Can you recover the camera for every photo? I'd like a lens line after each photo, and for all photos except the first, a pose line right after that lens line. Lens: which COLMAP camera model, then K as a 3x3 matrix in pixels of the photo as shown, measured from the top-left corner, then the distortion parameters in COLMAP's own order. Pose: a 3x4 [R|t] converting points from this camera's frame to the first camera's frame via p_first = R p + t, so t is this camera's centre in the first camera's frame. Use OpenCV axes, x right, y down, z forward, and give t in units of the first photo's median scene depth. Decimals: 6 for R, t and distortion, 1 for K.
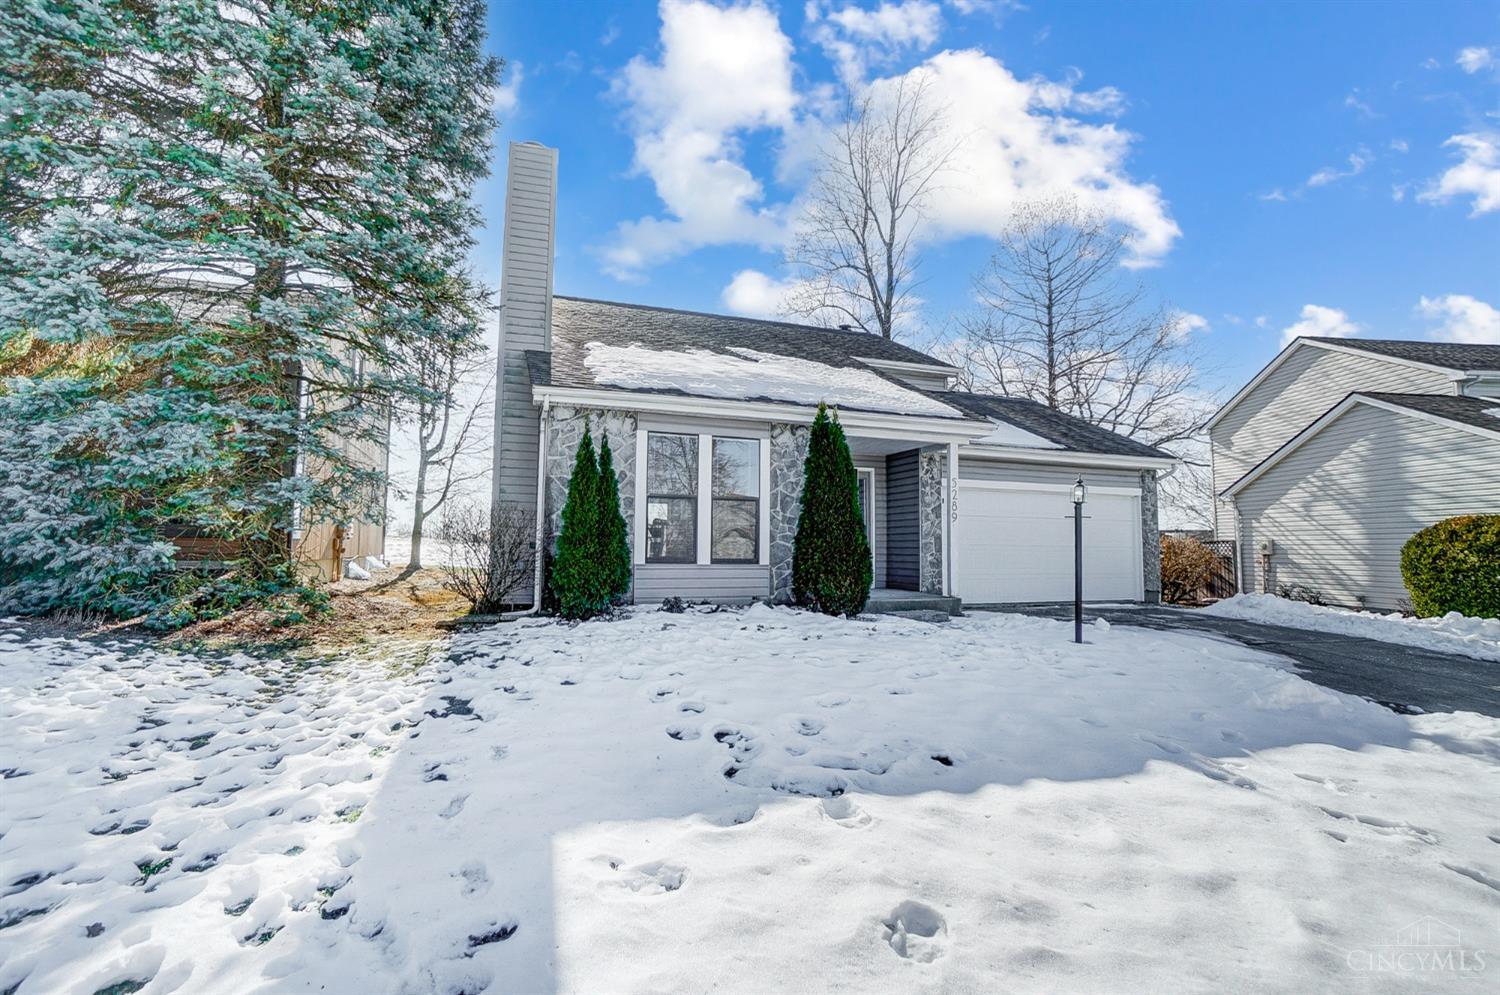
lens RADIAL K [[691.4, 0, 744.4], [0, 691.4, 489.9], [0, 0, 1]] dist [-0.038012, 0.000313]
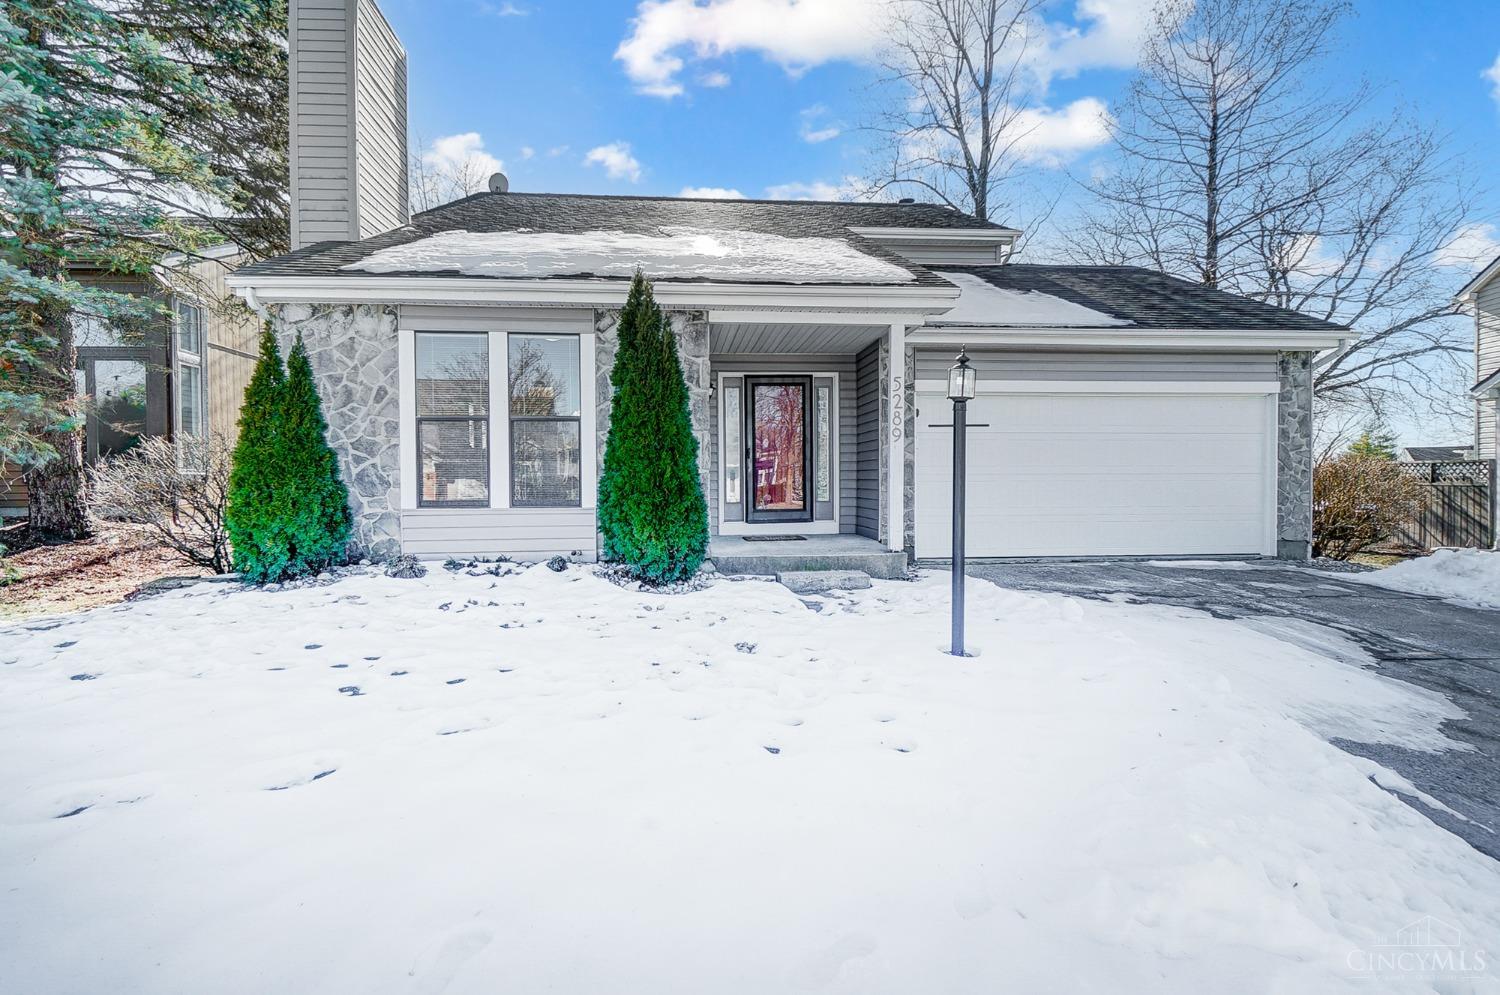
lens RADIAL K [[685.2, 0, 739.1], [0, 685.2, 493.2], [0, 0, 1]] dist [0.001734, -0.001552]
pose [[0.965767, -0.009918, -0.259221, 0.262161], [0.037485, 0.994117, 0.101622, 0.017961], [0.256688, -0.107860, 0.960457, 0.245824]]
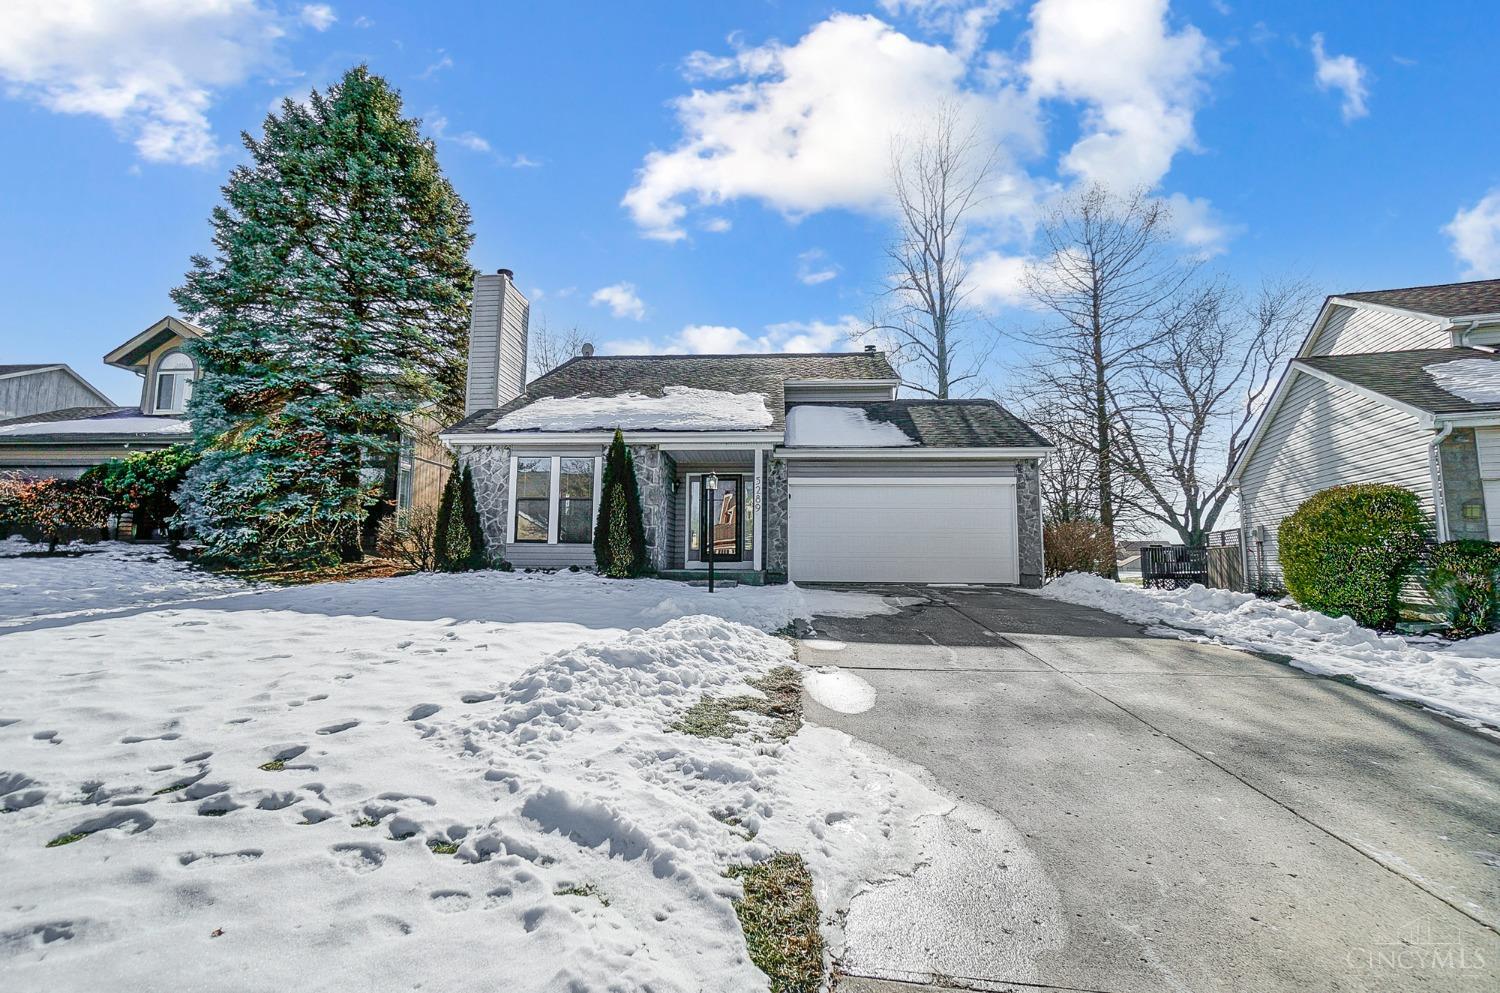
lens RADIAL K [[671.1, 0, 745.7], [0, 671.1, 491.4], [0, 0, 1]] dist [-0.045151, 0.000571]
pose [[0.917160, -0.045301, -0.395937, 0.615466], [0.035500, 0.998856, -0.032051, 0.038693], [0.396935, 0.015340, 0.917718, -0.107825]]
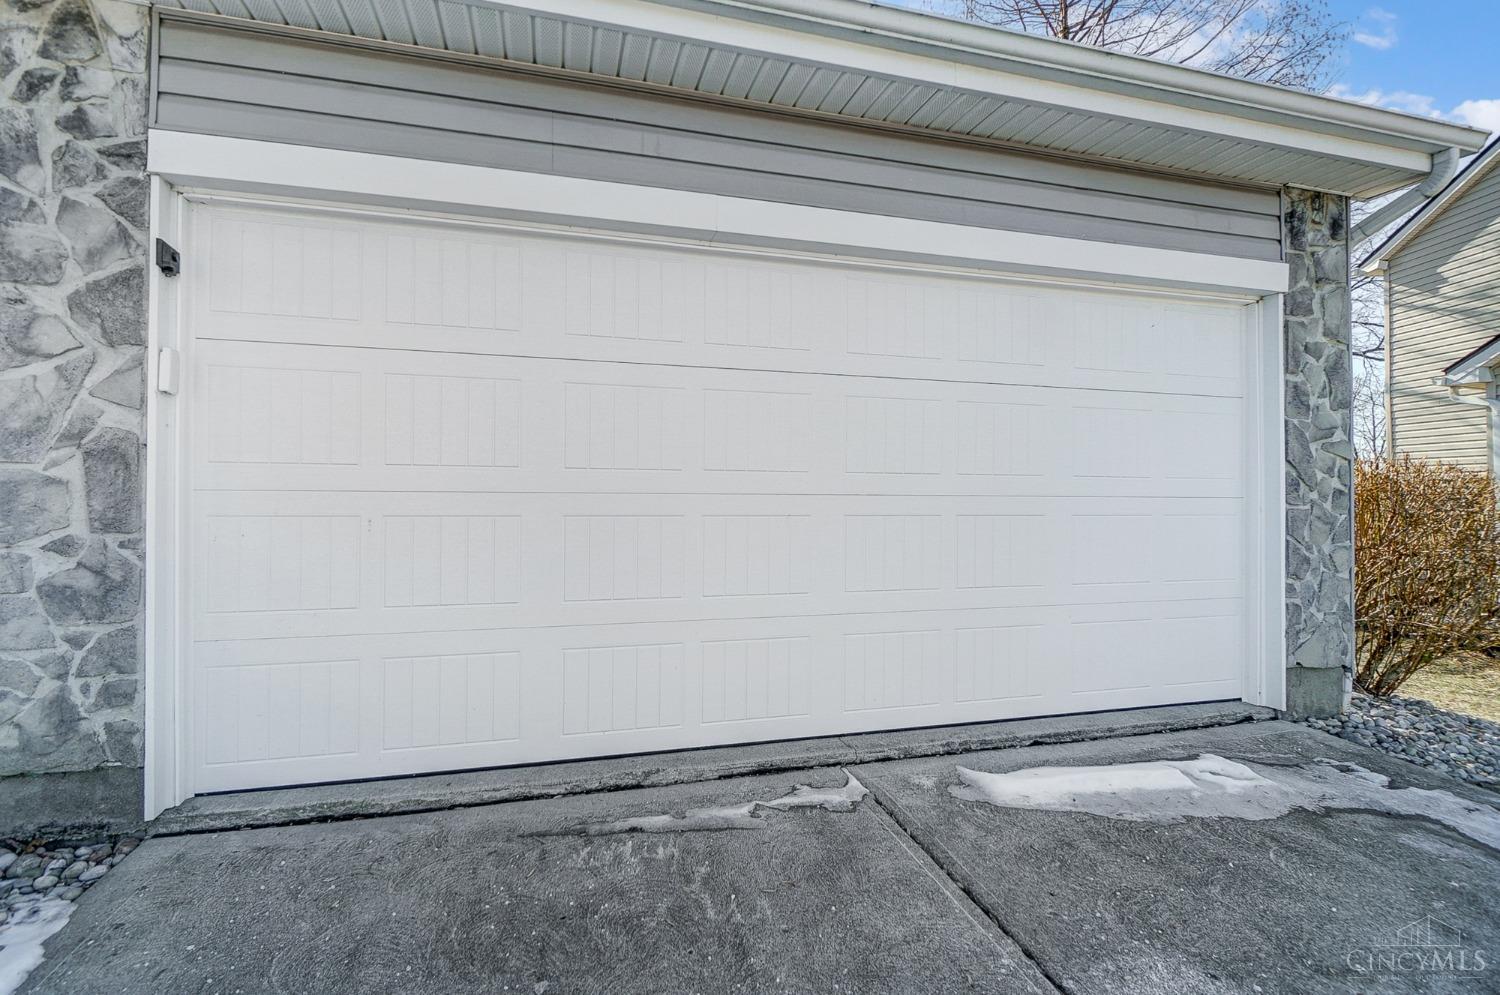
lens RADIAL K [[659.1, 0, 740.3], [0, 659.1, 489.7], [0, 0, 1]] dist [-0.014008, -0.000410]
pose [[0.995214, -0.007273, -0.097445, 0.411206], [0.014613, 0.997089, 0.074829, 0.061078], [0.096617, -0.075895, 0.992424, 0.749987]]
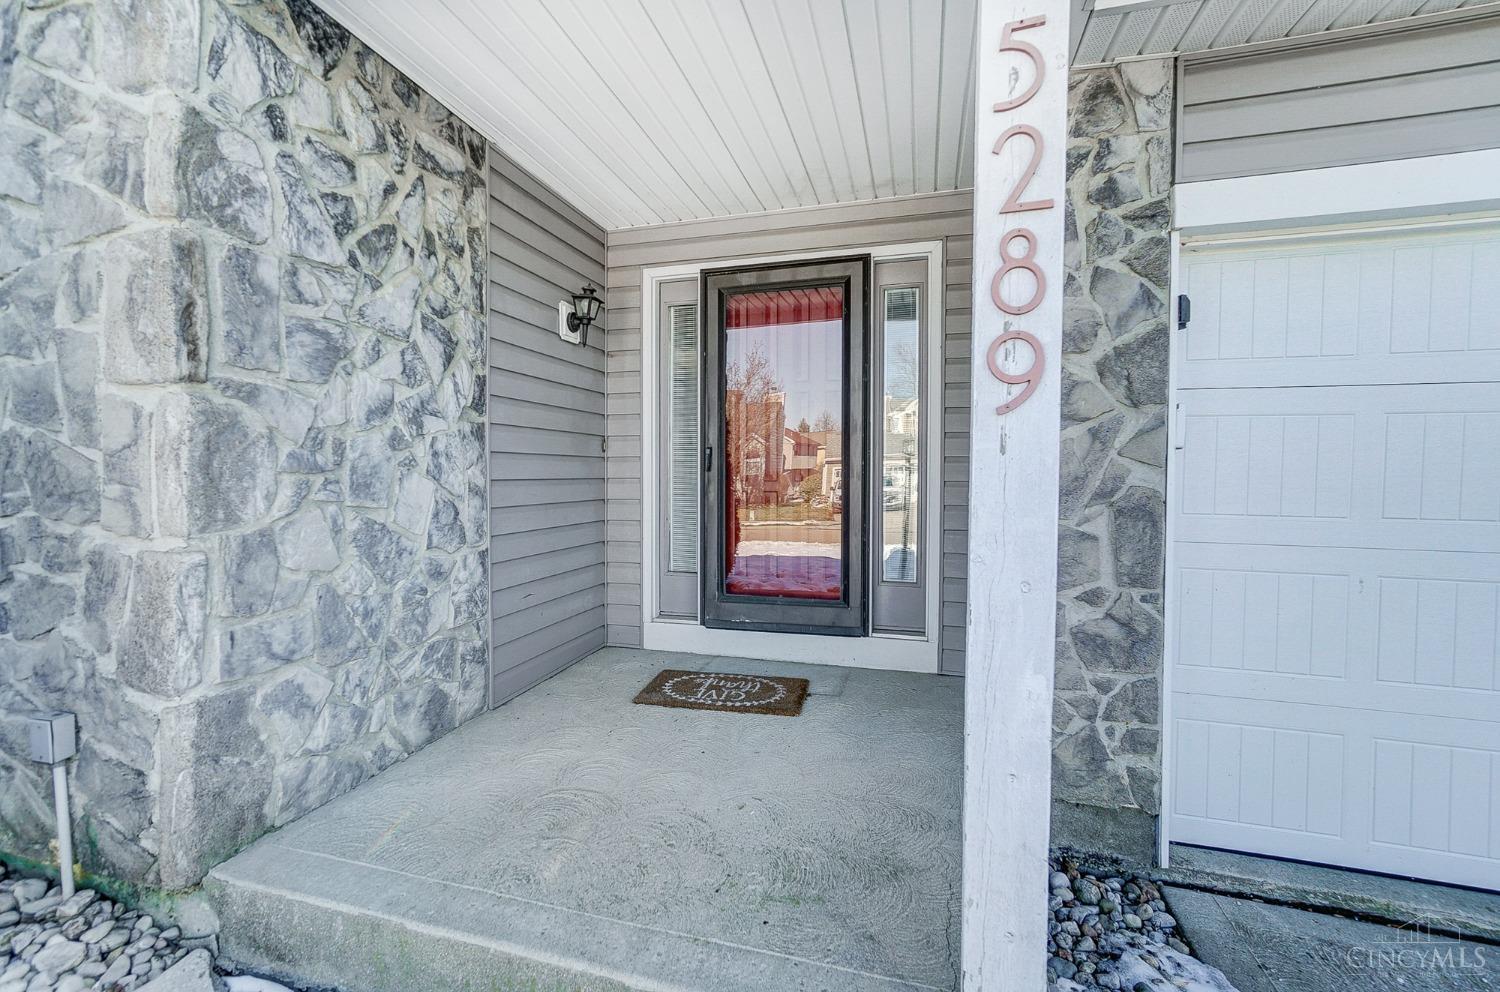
lens RADIAL K [[644.1, 0, 745.6], [0, 644.1, 487.3], [0, 0, 1]] dist [-0.016670, 0.013618]
pose [[0.805653, 0.010286, -0.592299, 0.264943], [0.051674, 0.994818, 0.087564, 0.037583], [0.590130, -0.101152, 0.800946, 0.707316]]
